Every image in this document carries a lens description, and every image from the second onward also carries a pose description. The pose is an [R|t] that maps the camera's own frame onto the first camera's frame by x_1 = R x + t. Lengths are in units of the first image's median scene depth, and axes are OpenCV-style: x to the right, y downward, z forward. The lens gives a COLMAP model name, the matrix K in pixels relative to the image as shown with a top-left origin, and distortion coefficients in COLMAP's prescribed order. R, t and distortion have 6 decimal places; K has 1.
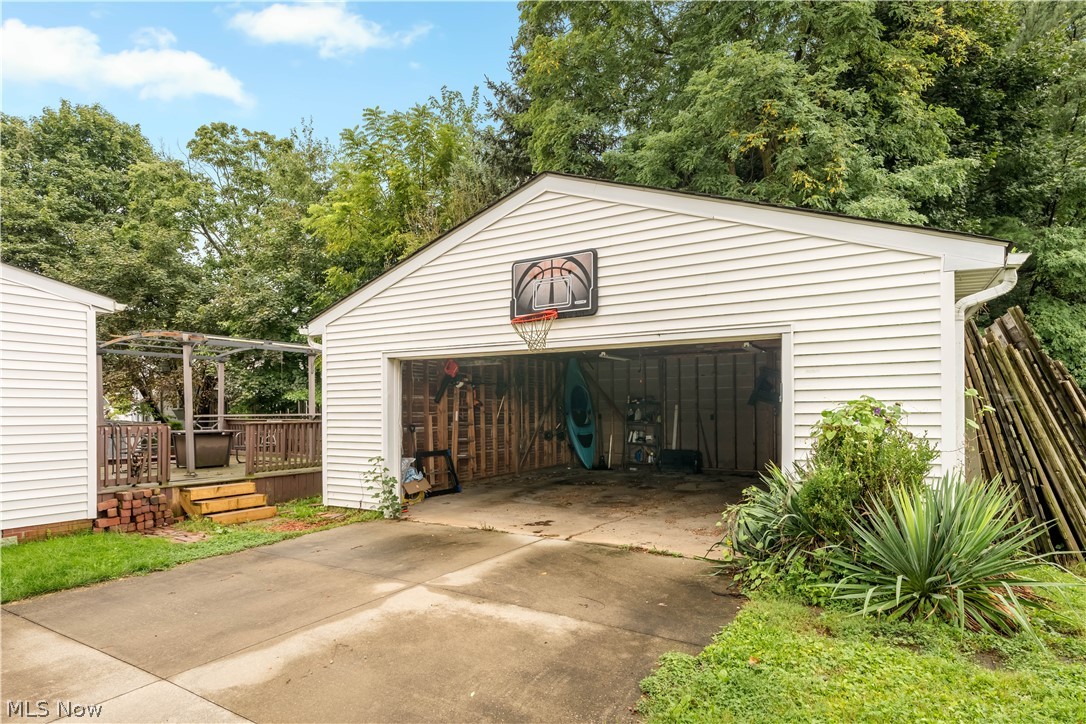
lens RADIAL K [[572.2, 0, 561.9], [0, 572.2, 417.5], [0, 0, 1]] dist [0.002118, 0.000058]
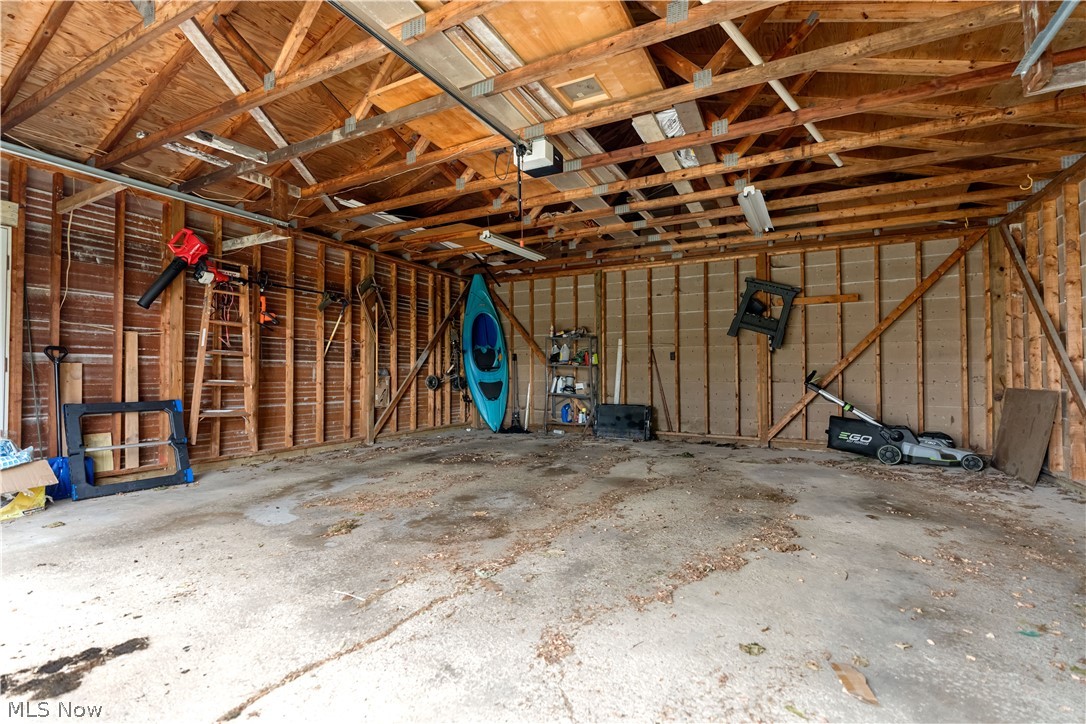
lens RADIAL K [[492.9, 0, 540.6], [0, 492.9, 363.0], [0, 0, 1]] dist [-0.002365, 0.000029]
pose [[0.999903, 0.007821, 0.011516, 0.099445], [-0.007473, 0.999525, -0.029897, 0.025720], [-0.011744, 0.029808, 0.999487, 0.416305]]
